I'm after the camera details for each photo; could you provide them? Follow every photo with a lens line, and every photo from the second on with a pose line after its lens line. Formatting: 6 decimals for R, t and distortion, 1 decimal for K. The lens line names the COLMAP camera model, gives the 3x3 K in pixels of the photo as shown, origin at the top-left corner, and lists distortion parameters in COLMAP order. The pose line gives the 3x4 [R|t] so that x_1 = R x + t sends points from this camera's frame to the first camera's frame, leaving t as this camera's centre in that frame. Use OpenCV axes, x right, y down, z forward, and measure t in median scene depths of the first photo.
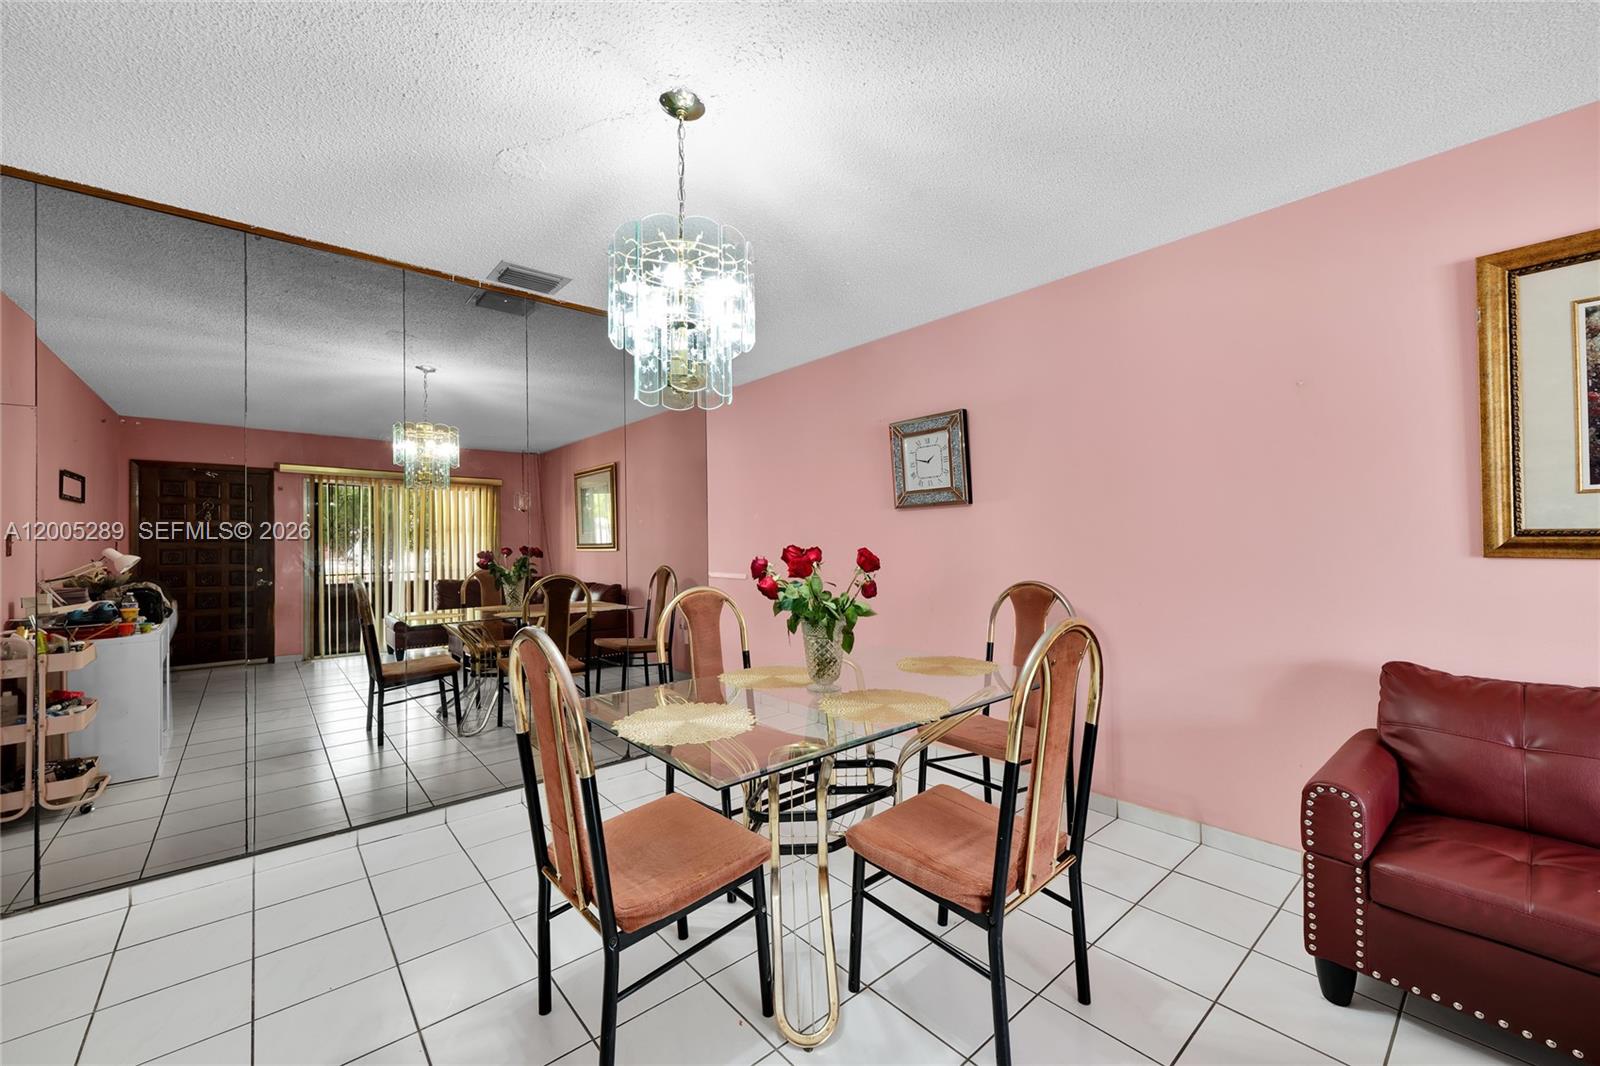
lens RADIAL K [[641.8, 0, 797.6], [0, 641.8, 531.0], [0, 0, 1]] dist [-0.000401, 0.001112]
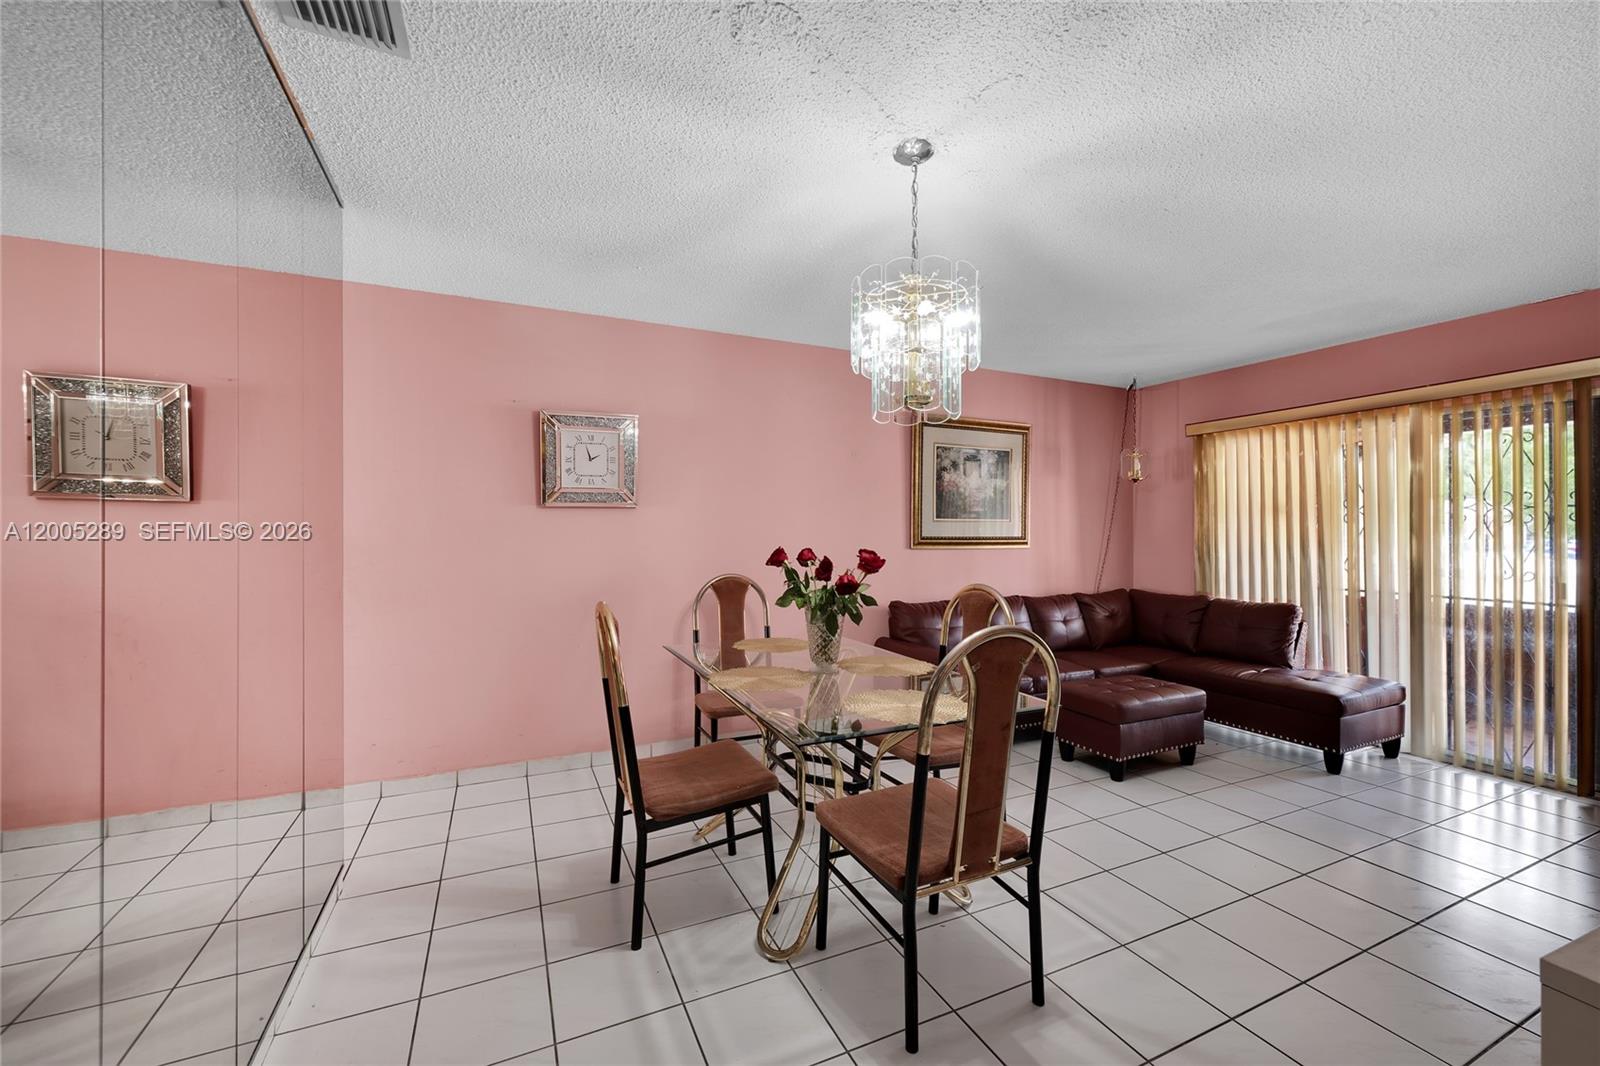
lens RADIAL K [[641.8, 0, 791.5], [0, 641.8, 533.9], [0, 0, 1]] dist [-0.000401, 0.001112]
pose [[0.265333, 0.011912, 0.964083, -0.827158], [-0.015717, 0.999844, -0.008028, 0.009249], [-0.964029, -0.013022, 0.265479, 0.579582]]
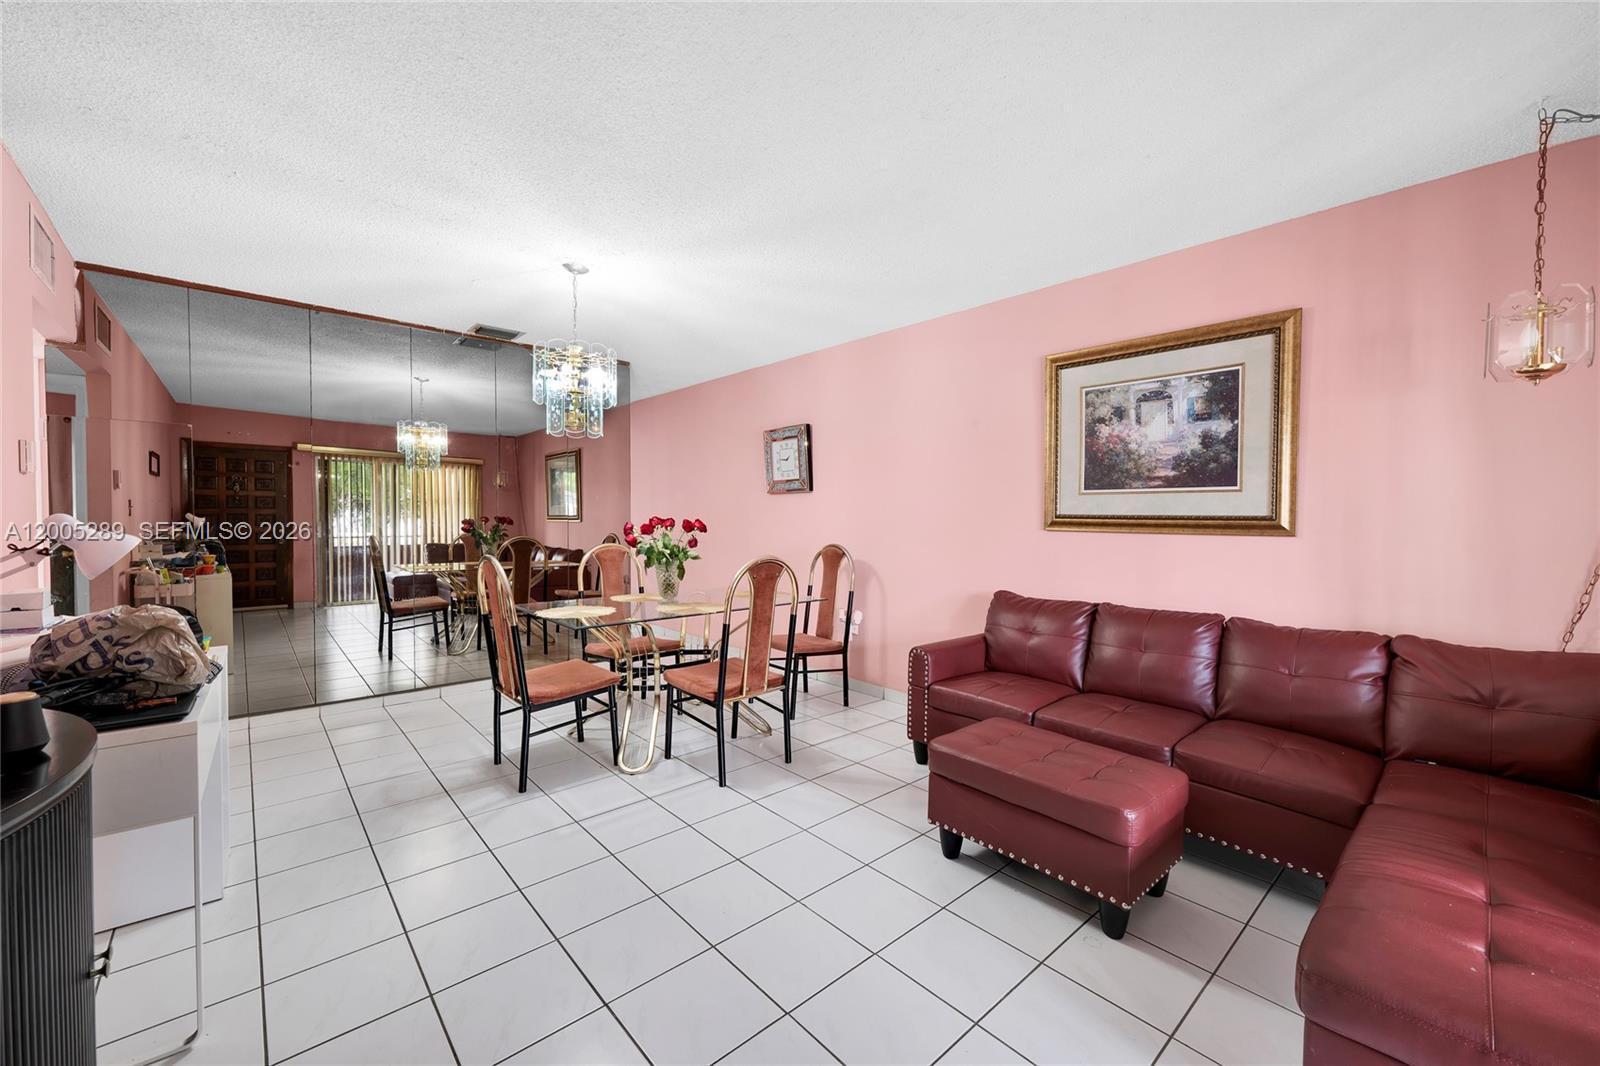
lens RADIAL K [[641.8, 0, 796.7], [0, 641.8, 531.6], [0, 0, 1]] dist [-0.000401, 0.001112]
pose [[0.999721, 0.017036, 0.016353, 0.263450], [-0.017643, 0.999133, 0.037700, -0.006301], [-0.015697, -0.037978, 0.999155, -0.516862]]
